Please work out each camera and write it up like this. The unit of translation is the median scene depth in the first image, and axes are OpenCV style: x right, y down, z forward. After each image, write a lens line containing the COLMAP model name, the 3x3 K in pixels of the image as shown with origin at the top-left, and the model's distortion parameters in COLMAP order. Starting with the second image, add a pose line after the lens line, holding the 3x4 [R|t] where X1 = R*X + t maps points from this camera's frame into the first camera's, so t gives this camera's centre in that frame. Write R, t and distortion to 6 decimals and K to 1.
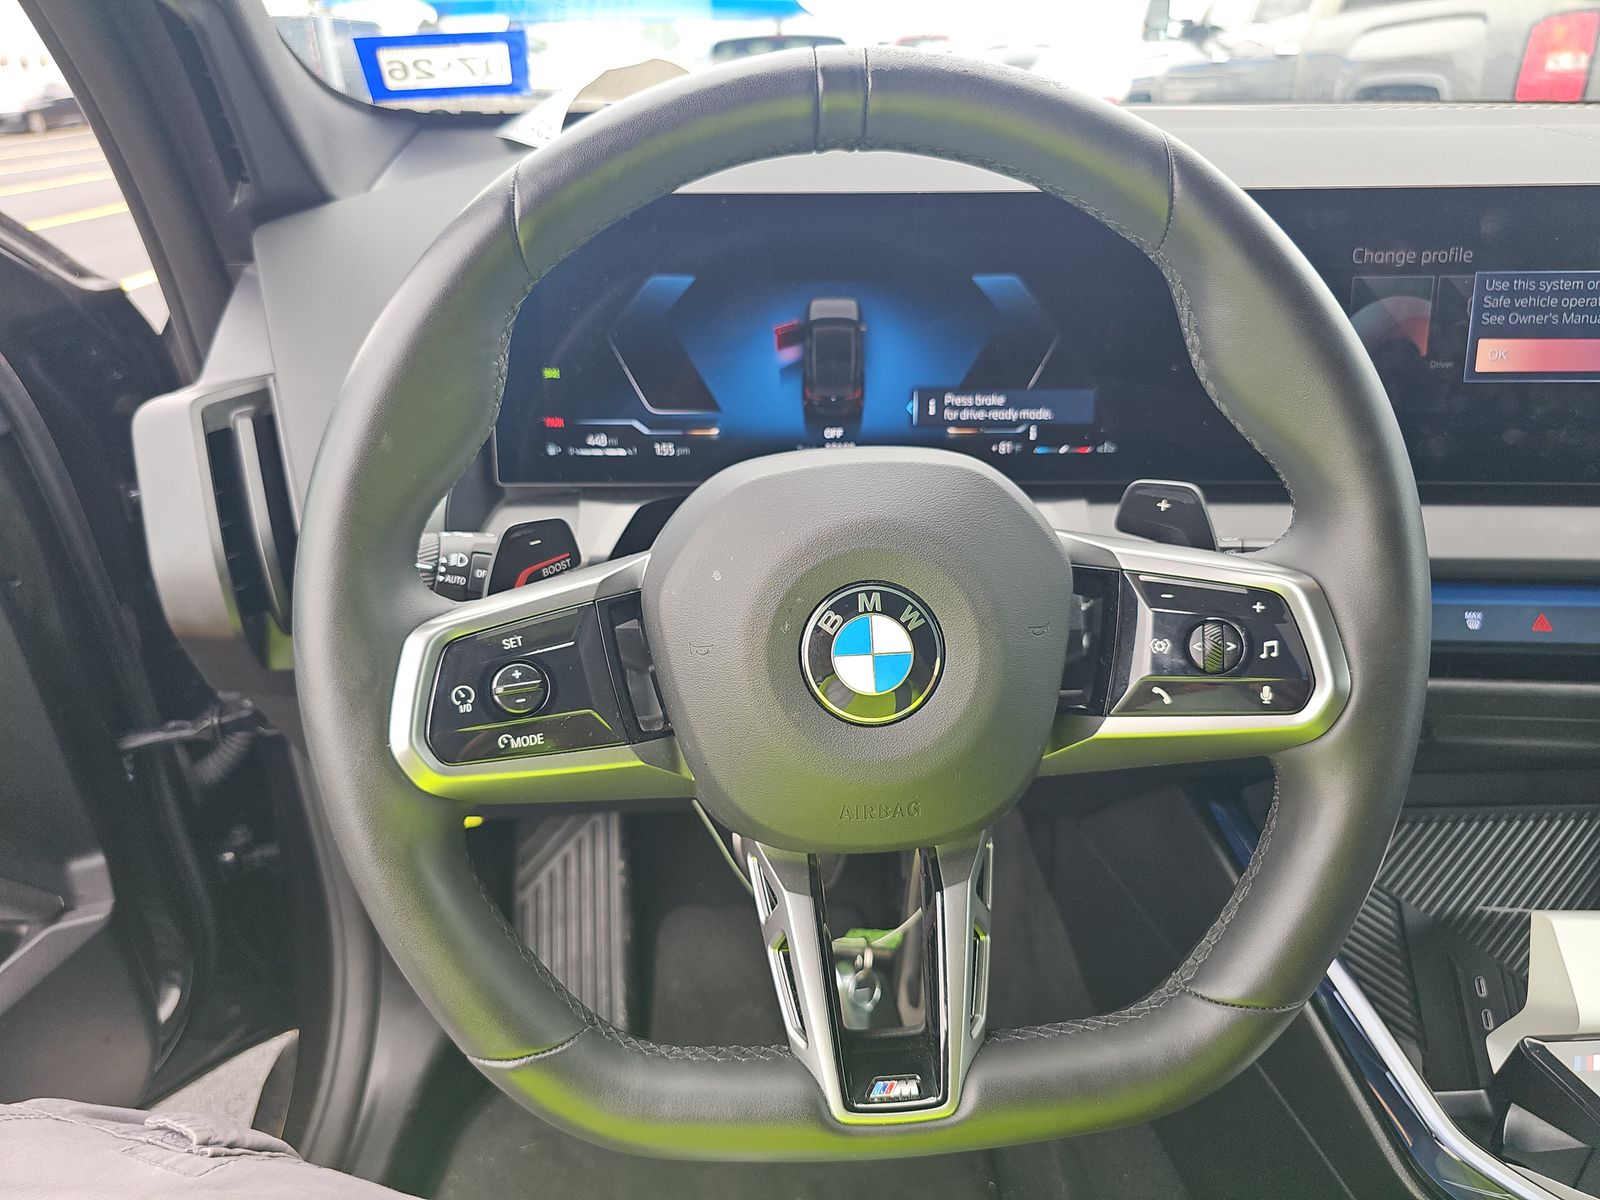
lens RADIAL K [[1076.9, 0, 803.6], [0, 1076.9, 609.9], [0, 0, 1]] dist [0.046794, -0.043394]
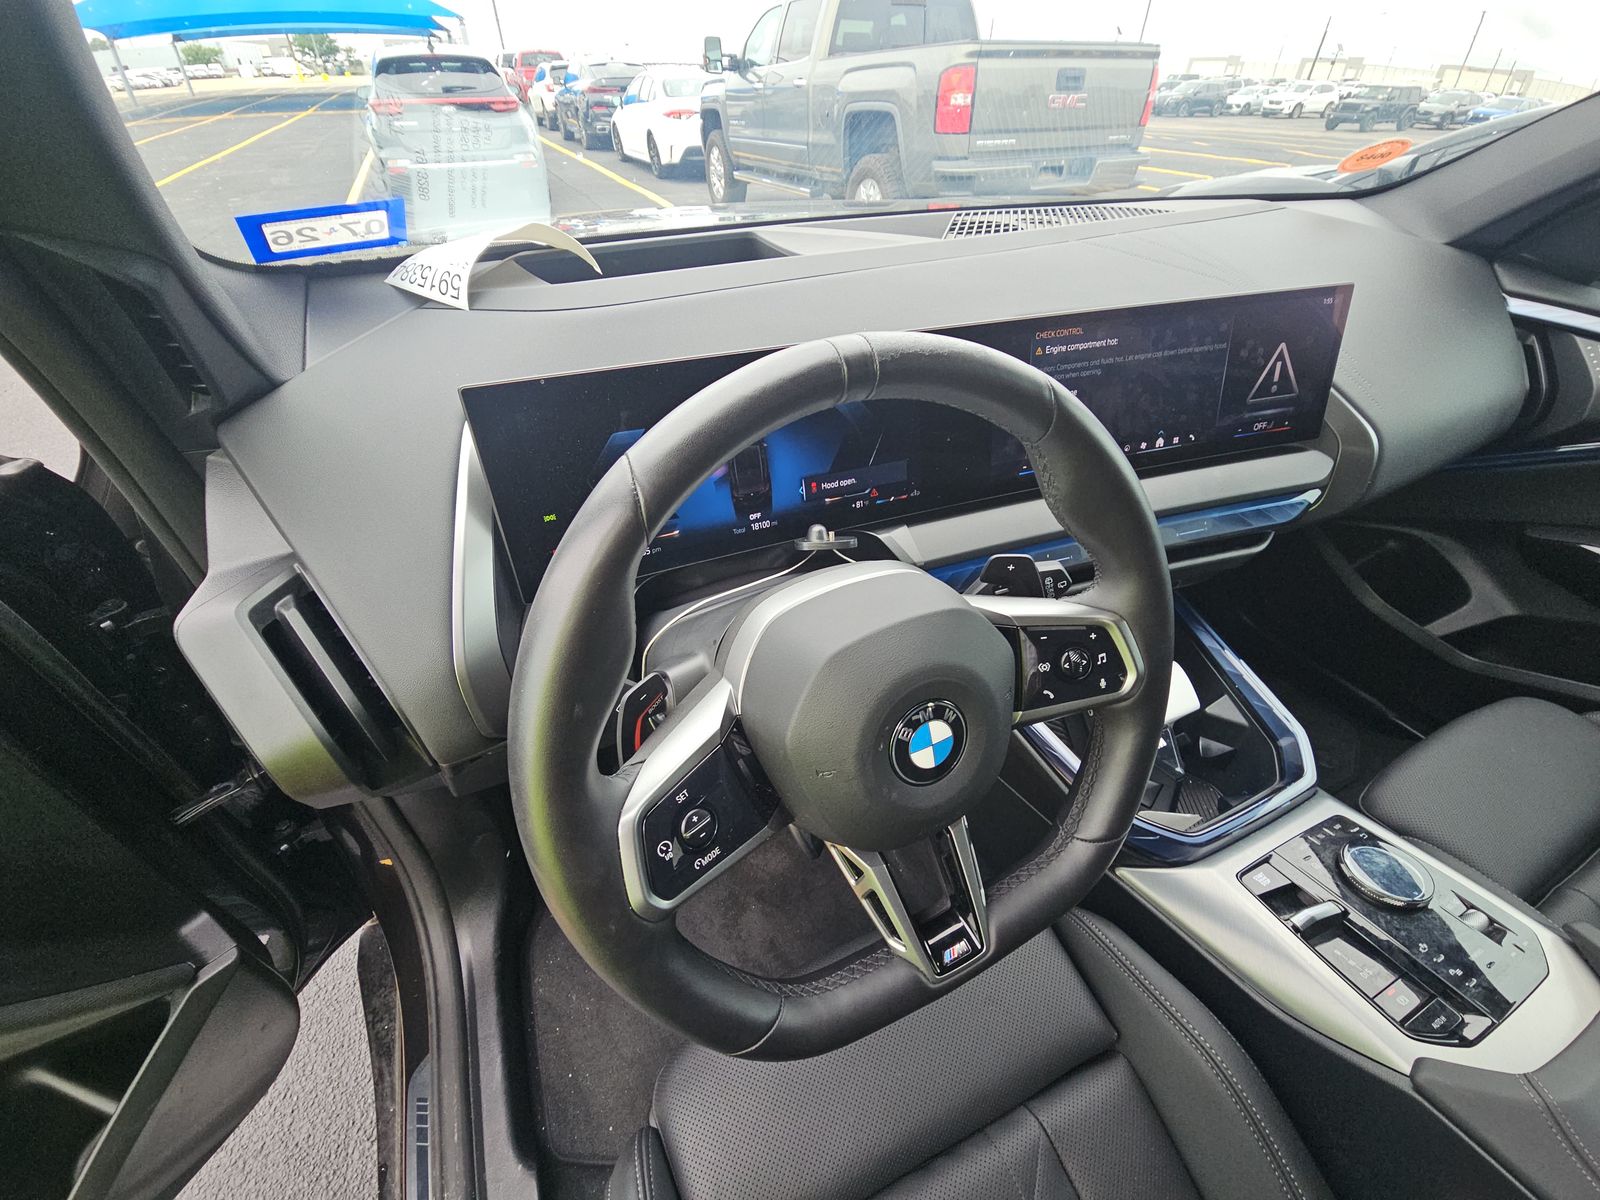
lens RADIAL K [[643.7, 0, 813.3], [0, 643.7, 605.7], [0, 0, 1]] dist [0.025651, -0.019198]
pose [[0.915607, -0.238484, 0.323712, -0.215276], [0.161811, 0.955586, 0.246318, -0.253092], [-0.368078, -0.173150, 0.913530, 0.143890]]
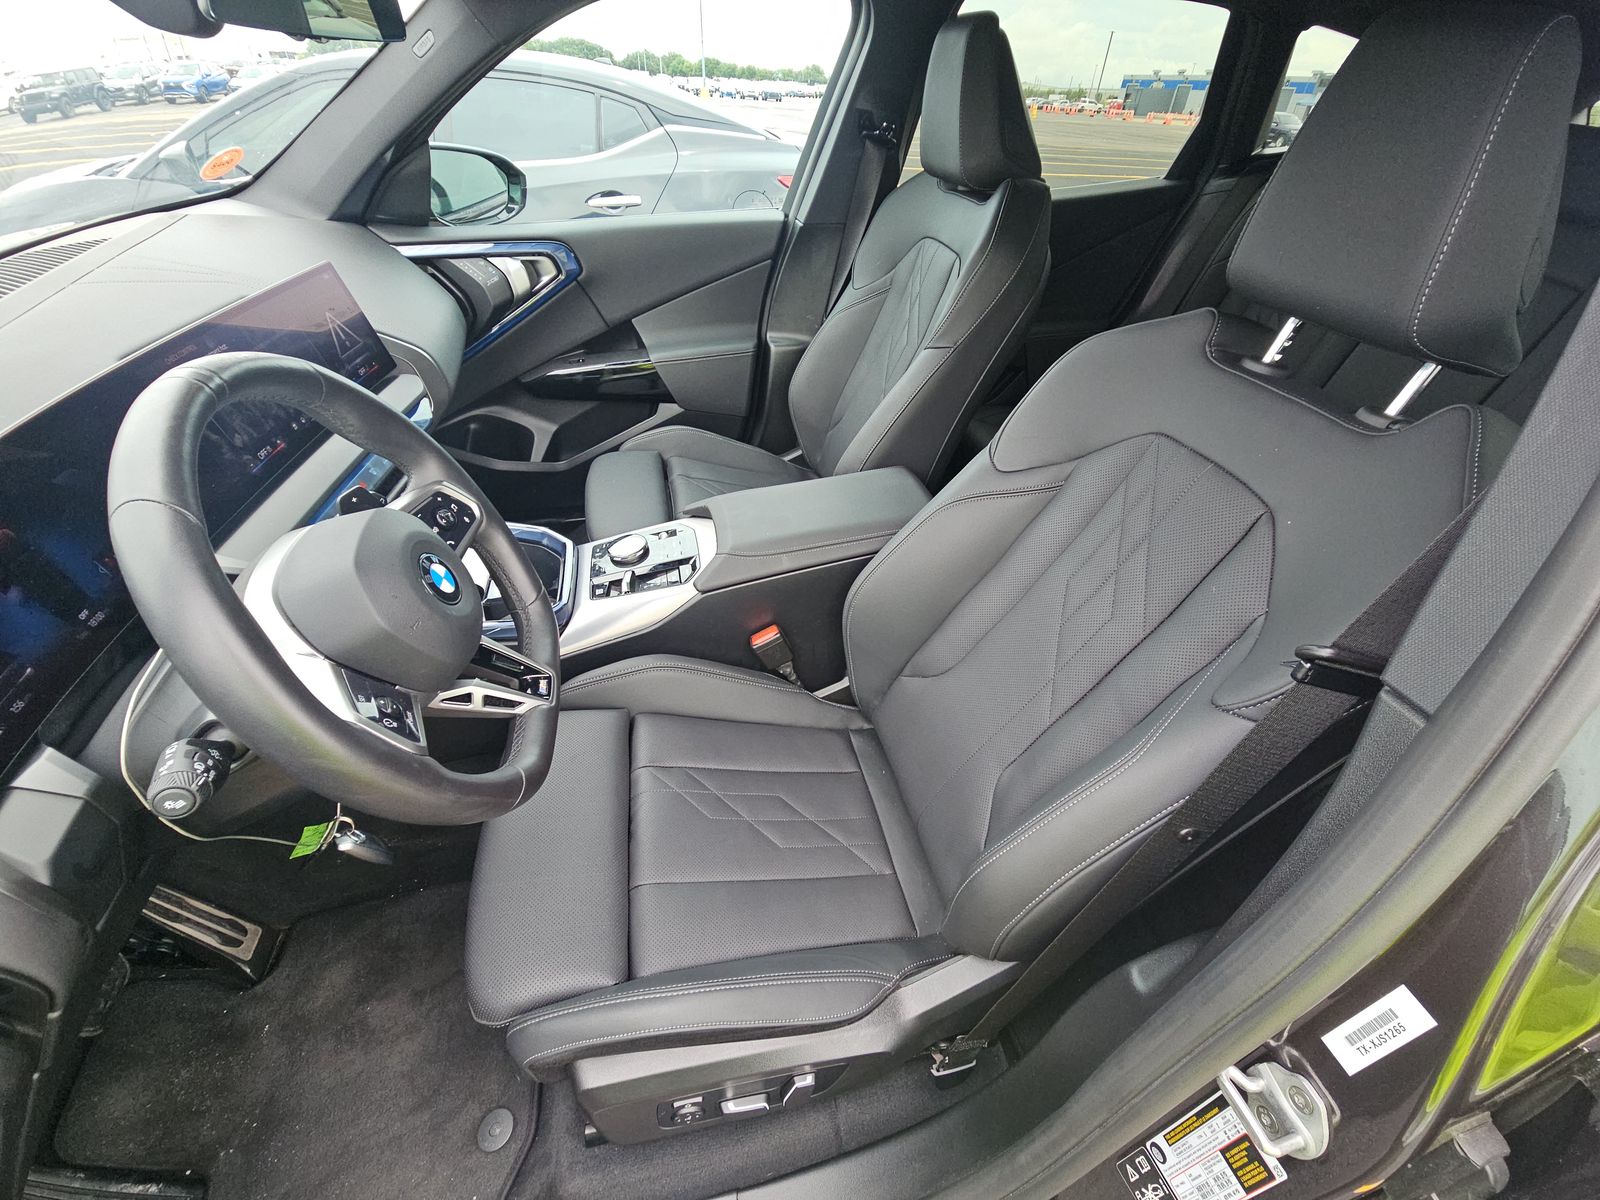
lens RADIAL K [[643.7, 0, 813.3], [0, 643.7, 605.7], [0, 0, 1]] dist [0.025651, -0.019198]
pose [[-0.202242, -0.609301, 0.766714, -0.810116], [0.401904, 0.662292, 0.632331, -0.323669], [-0.893068, 0.436030, 0.110938, 0.048920]]
